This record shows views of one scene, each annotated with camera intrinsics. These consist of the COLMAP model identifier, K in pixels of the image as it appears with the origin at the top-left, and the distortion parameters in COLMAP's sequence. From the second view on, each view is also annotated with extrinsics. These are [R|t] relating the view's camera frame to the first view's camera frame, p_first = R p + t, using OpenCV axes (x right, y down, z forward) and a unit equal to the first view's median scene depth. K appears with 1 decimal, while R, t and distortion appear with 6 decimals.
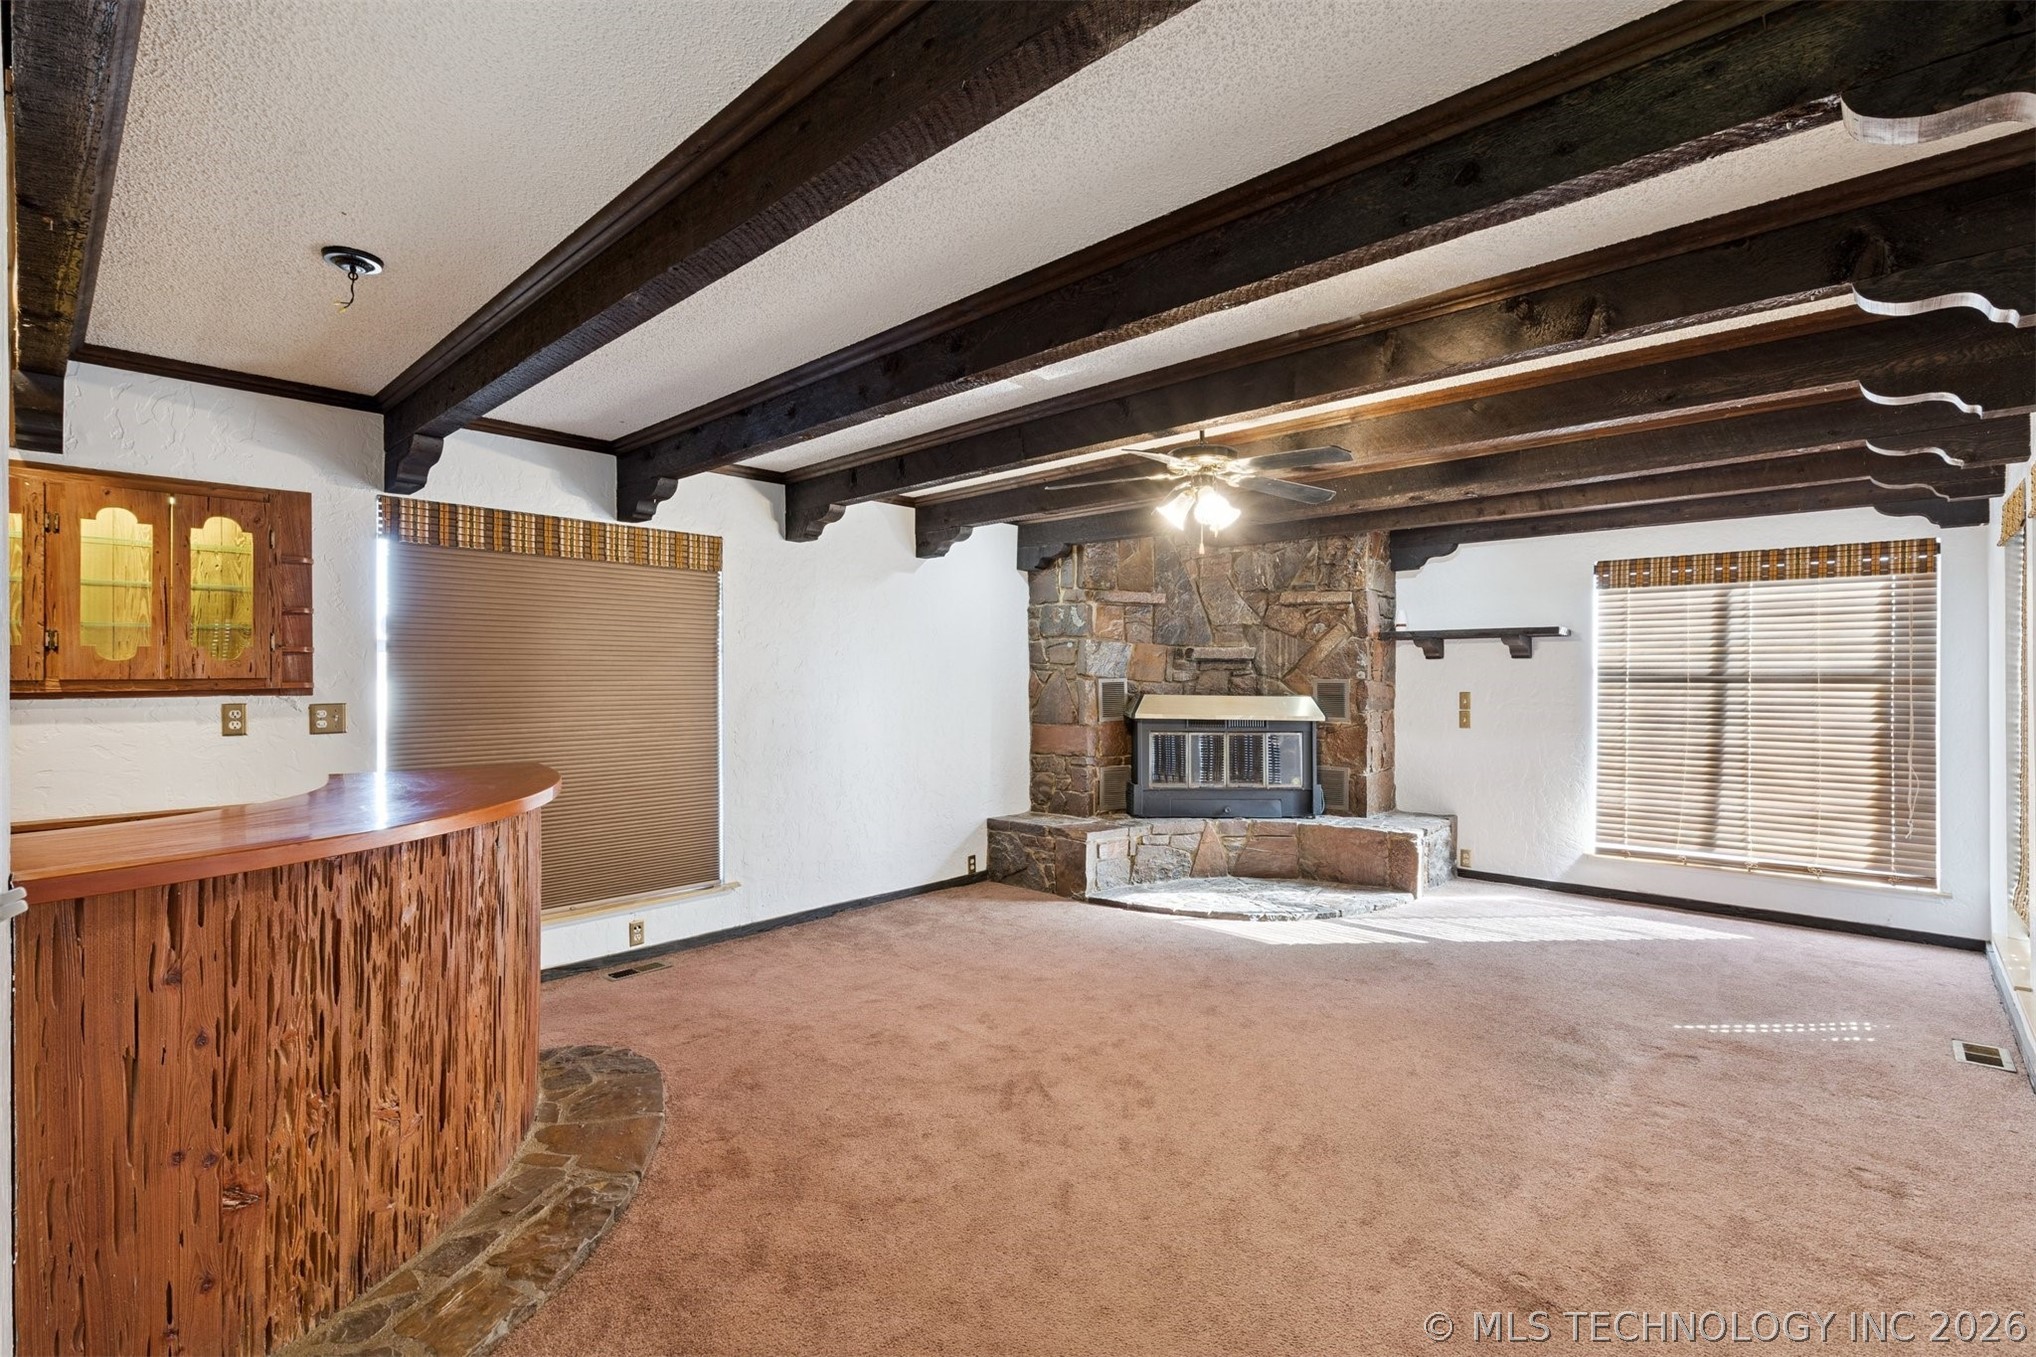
lens RADIAL K [[920.7, 0, 1016.7], [0, 920.7, 674.7], [0, 0, 1]] dist [0.002687, 0.000025]
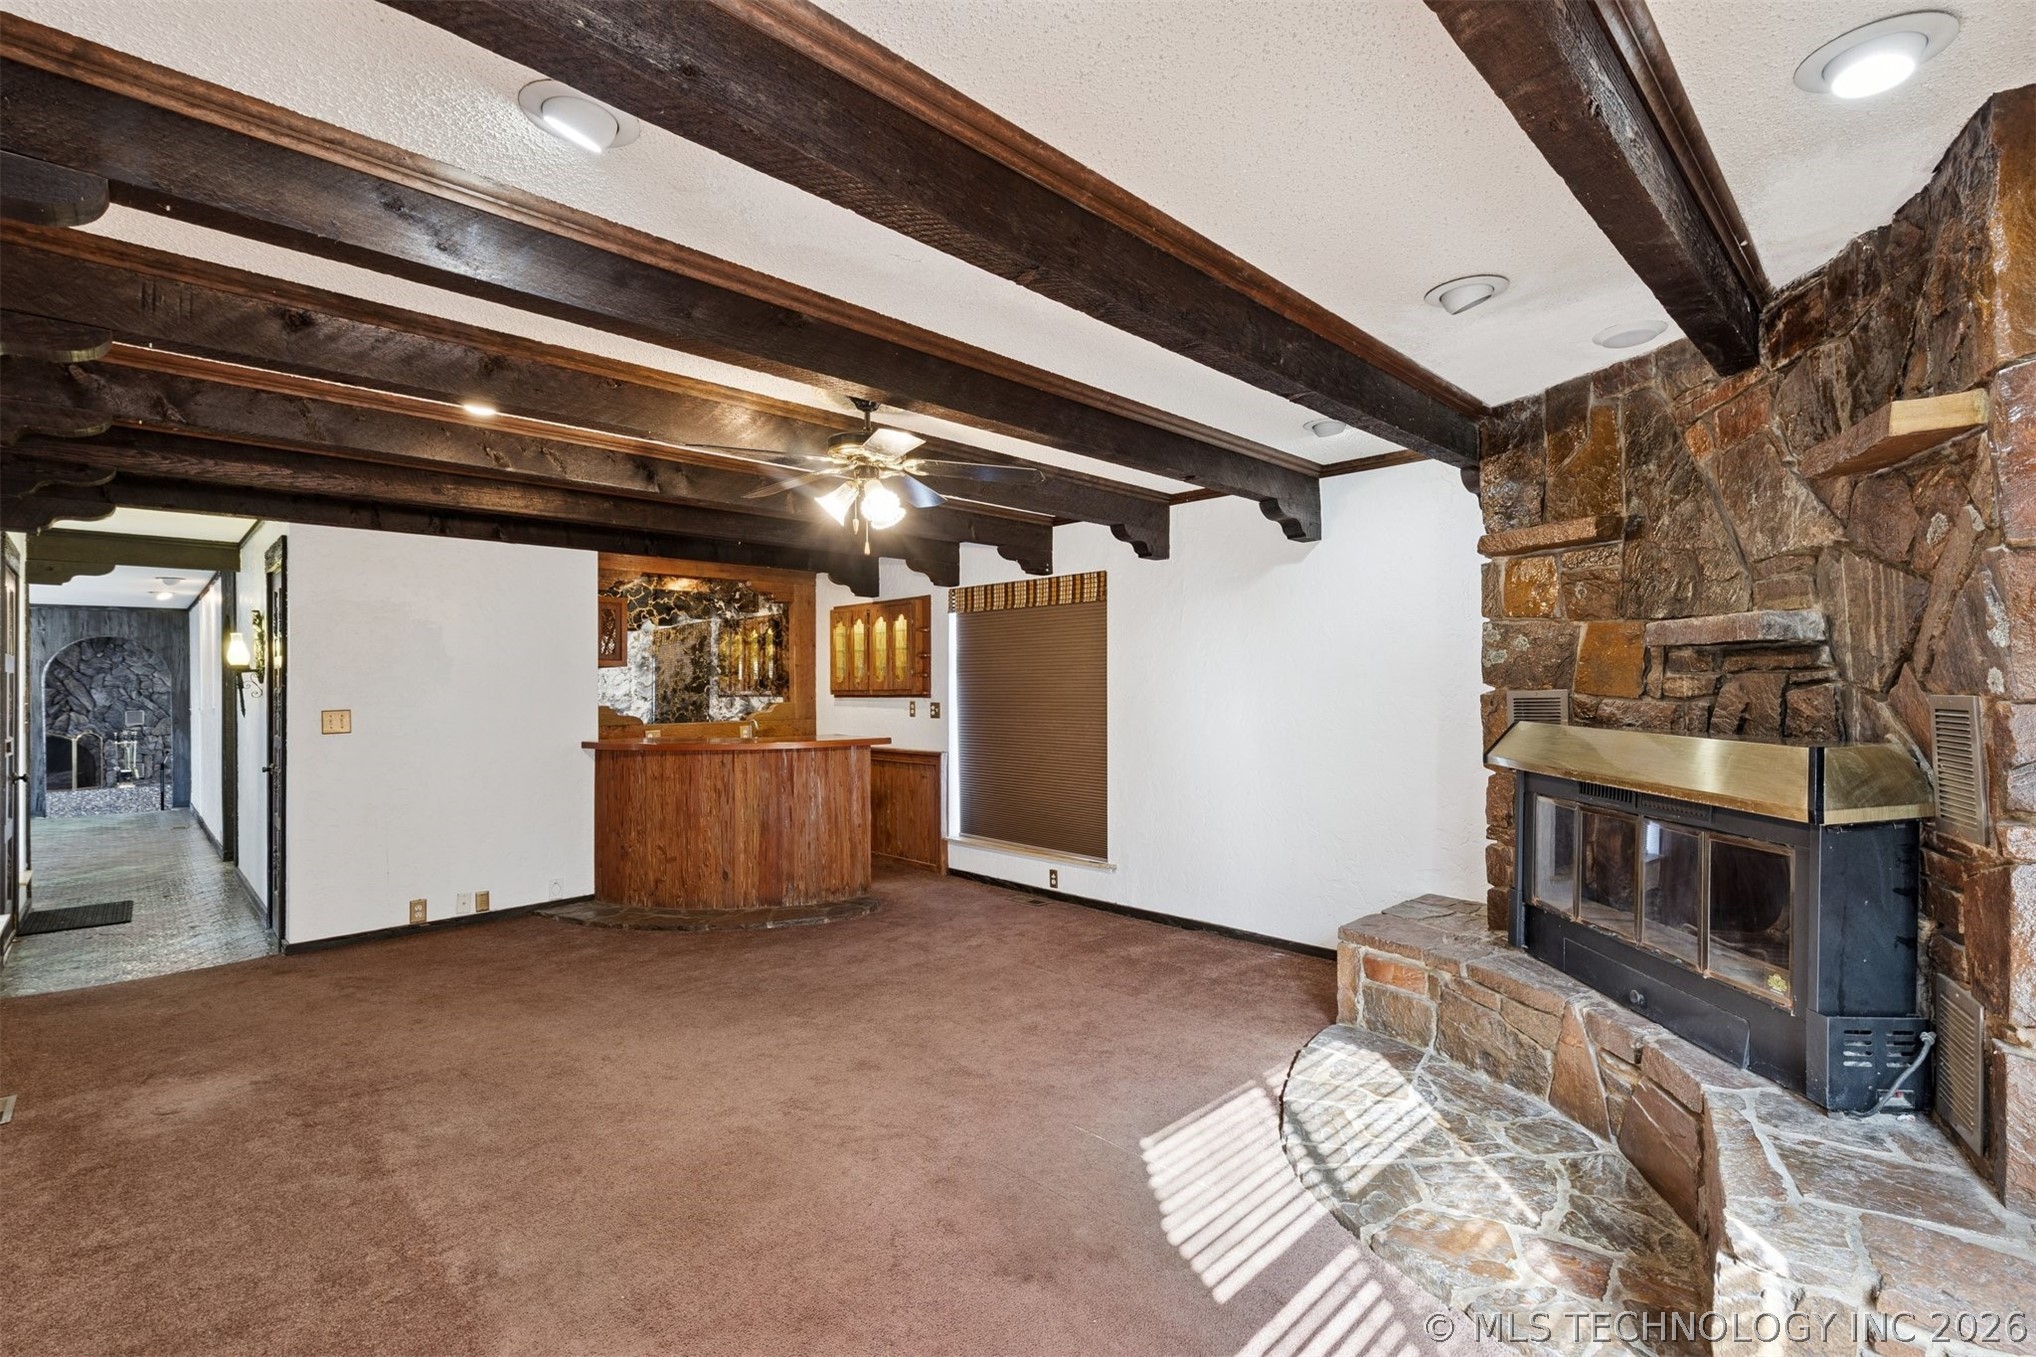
lens RADIAL K [[878.9, 0, 981.4], [0, 878.9, 681.7], [0, 0, 1]] dist [0.000235, -0.000173]
pose [[-0.041239, -0.004976, -0.999137, 0.762284], [0.007768, 0.999956, -0.005301, -0.000827], [0.999119, -0.007980, -0.041198, 0.828232]]
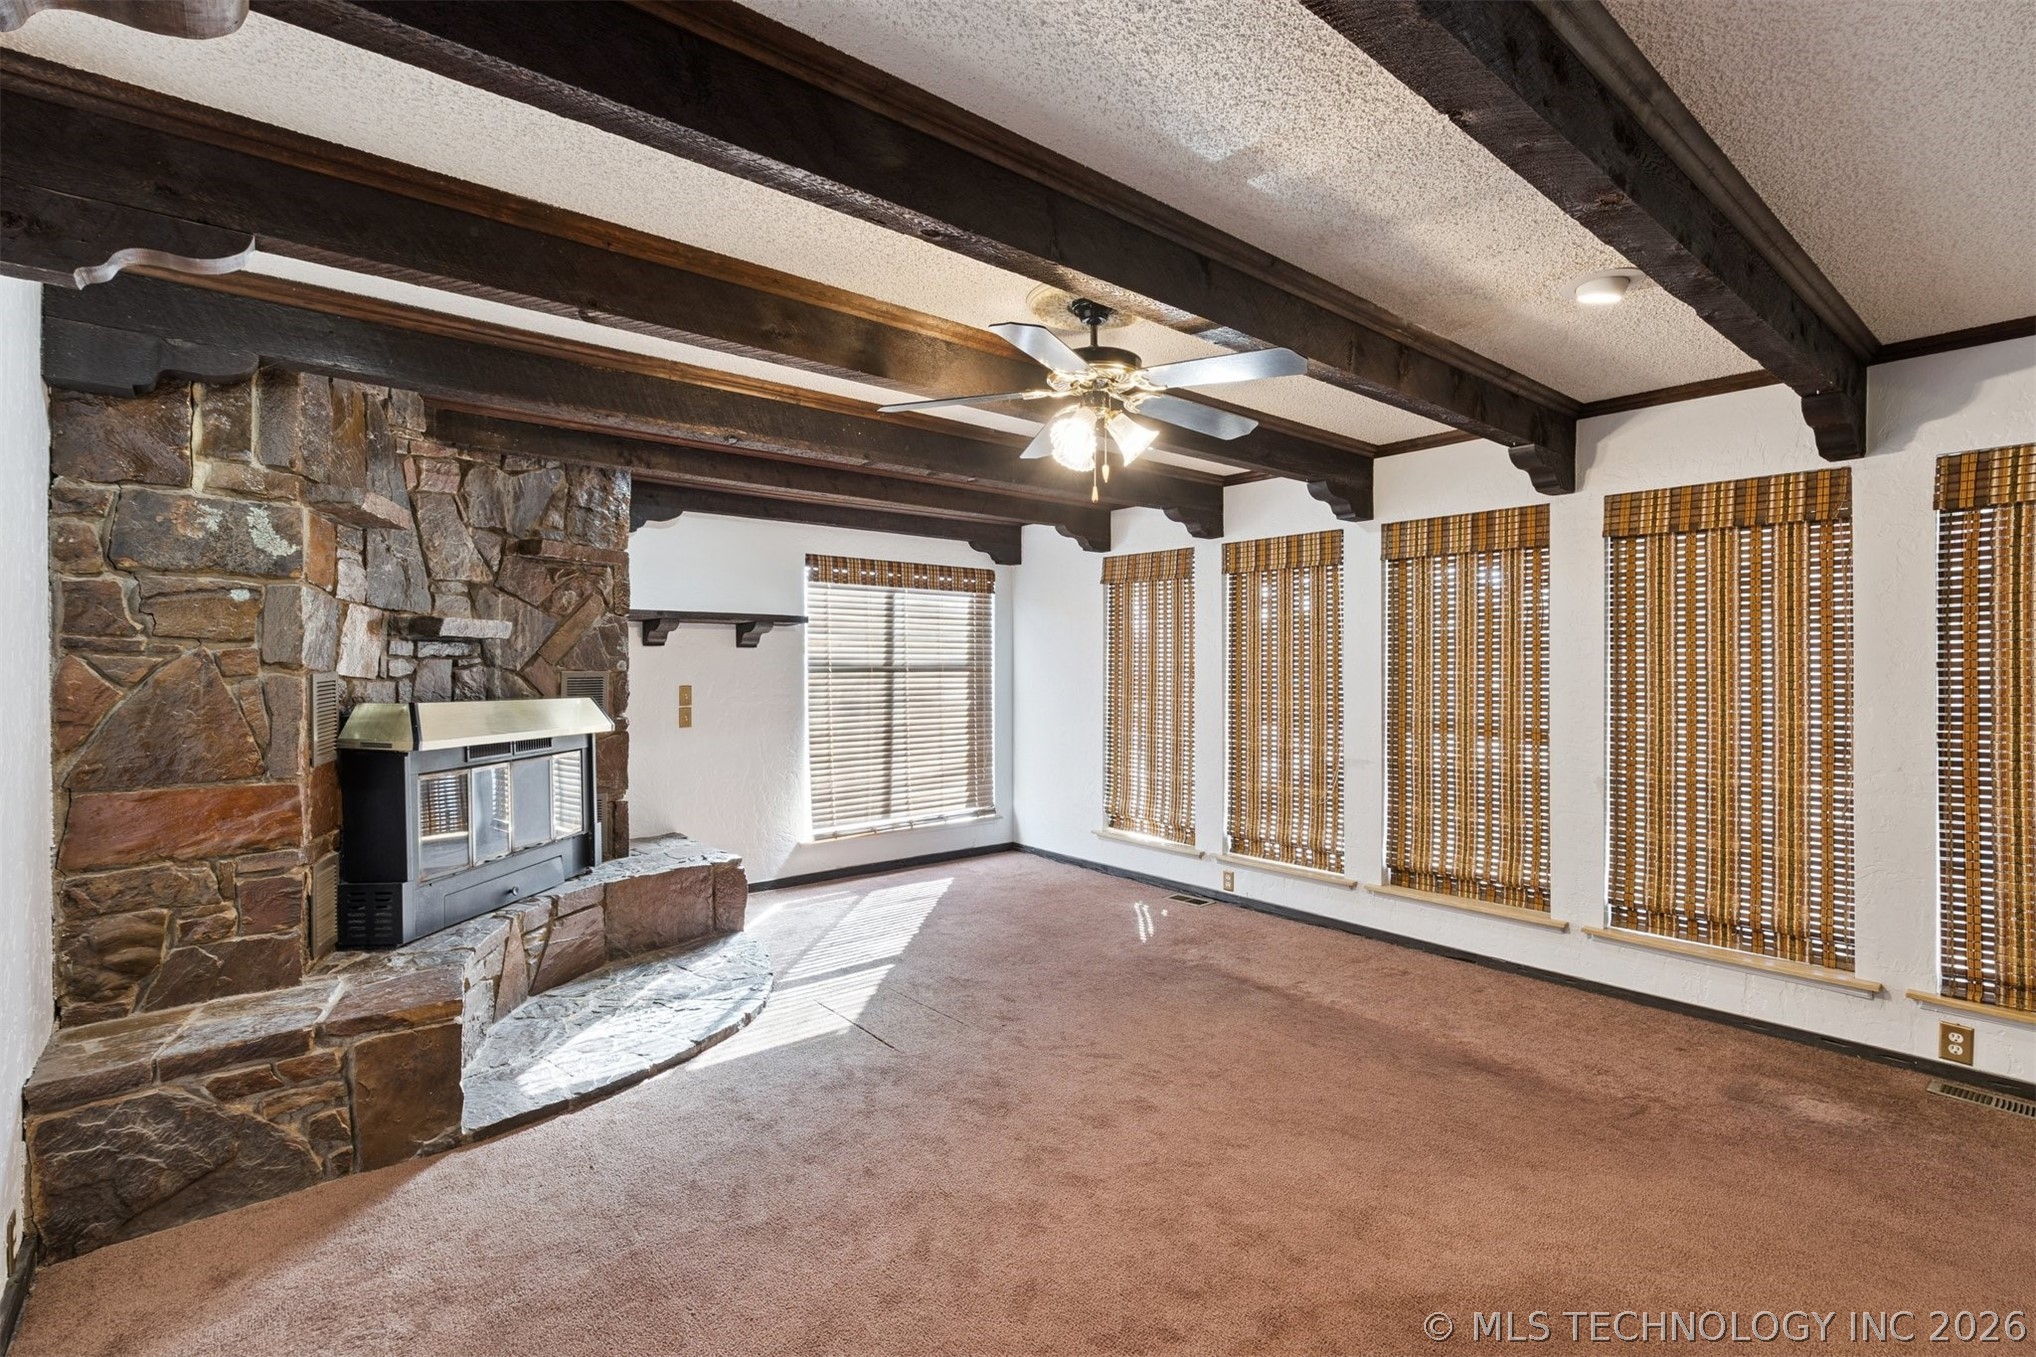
lens RADIAL K [[920.7, 0, 1016.7], [0, 920.7, 674.7], [0, 0, 1]] dist [0.002687, 0.000025]
pose [[0.130882, -0.009417, 0.991353, -0.376136], [0.001077, 0.999956, 0.009357, 0.001210], [-0.991397, -0.000157, 0.130887, 0.692509]]
